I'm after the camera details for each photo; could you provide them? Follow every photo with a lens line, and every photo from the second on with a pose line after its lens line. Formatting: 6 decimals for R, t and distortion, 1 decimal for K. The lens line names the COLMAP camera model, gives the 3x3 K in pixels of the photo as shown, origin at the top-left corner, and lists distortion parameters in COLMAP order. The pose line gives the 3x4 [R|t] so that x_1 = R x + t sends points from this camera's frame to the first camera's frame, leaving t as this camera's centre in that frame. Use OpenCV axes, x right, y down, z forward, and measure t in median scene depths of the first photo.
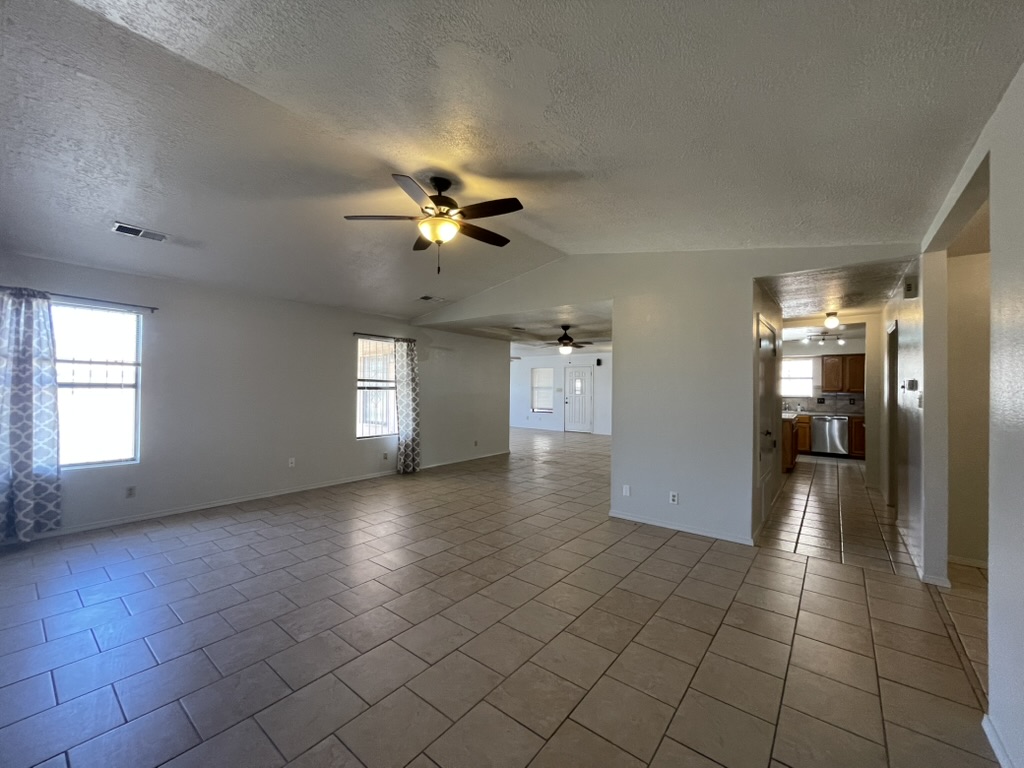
lens RADIAL K [[403.5, 0, 512.0], [0, 403.5, 384.0], [0, 0, 1]] dist [-0.000028, 0.000012]
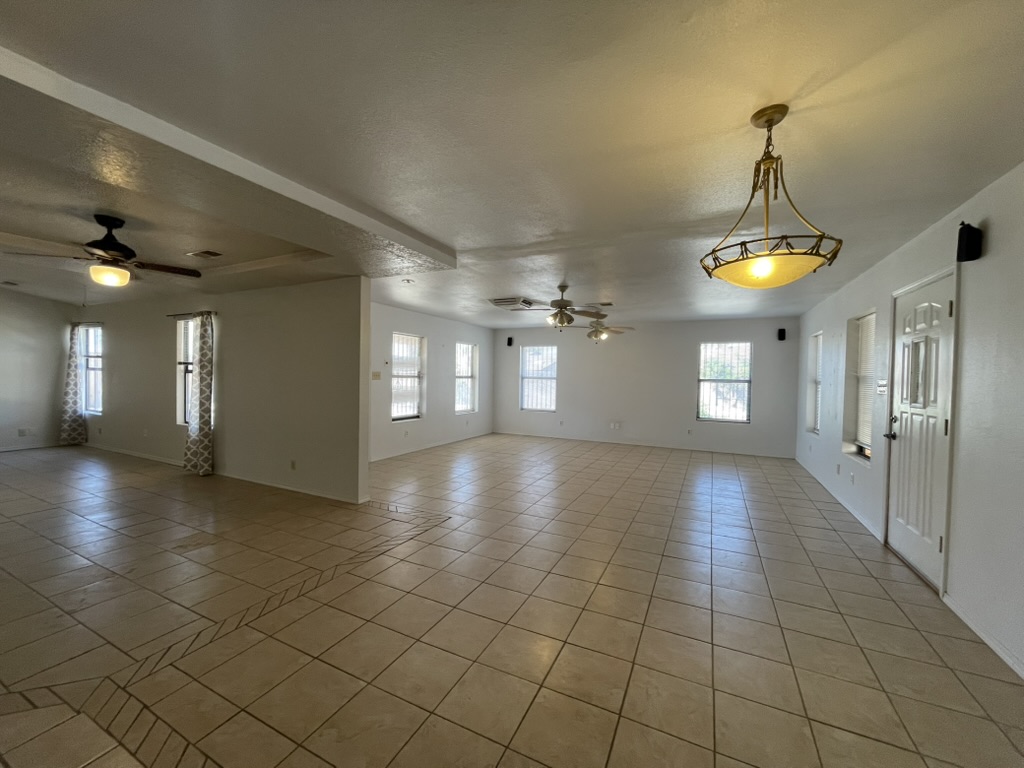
lens RADIAL K [[425.2, 0, 512.0], [0, 425.2, 384.0], [0, 0, 1]] dist [0.001106, 0.000157]
pose [[0.236985, 0.011015, -0.971451, 0.794900], [-0.007187, 0.999928, 0.009584, 0.023661], [0.971487, 0.004710, 0.237047, 1.465297]]
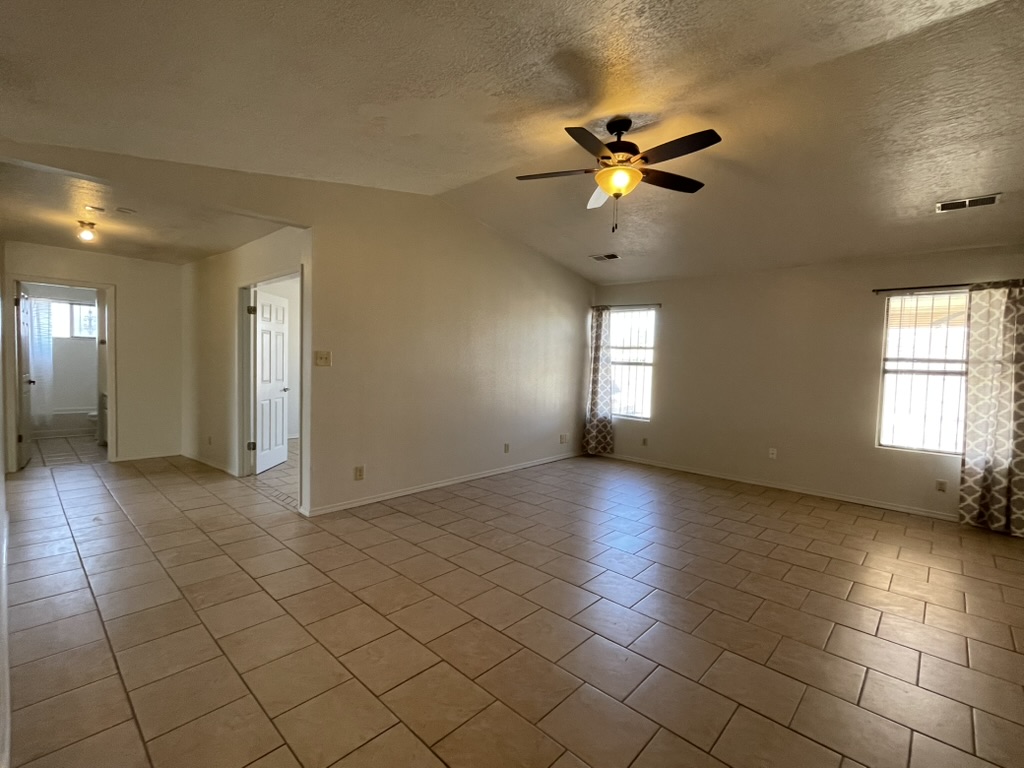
lens RADIAL K [[476.0, 0, 512.0], [0, 476.0, 384.0], [0, 0, 1]] dist [-0.000552, 0.000024]
pose [[-0.073018, 0.038946, -0.996570, 0.450951], [-0.016179, 0.999060, 0.040229, 0.009077], [0.997199, 0.019061, -0.072319, 0.431860]]
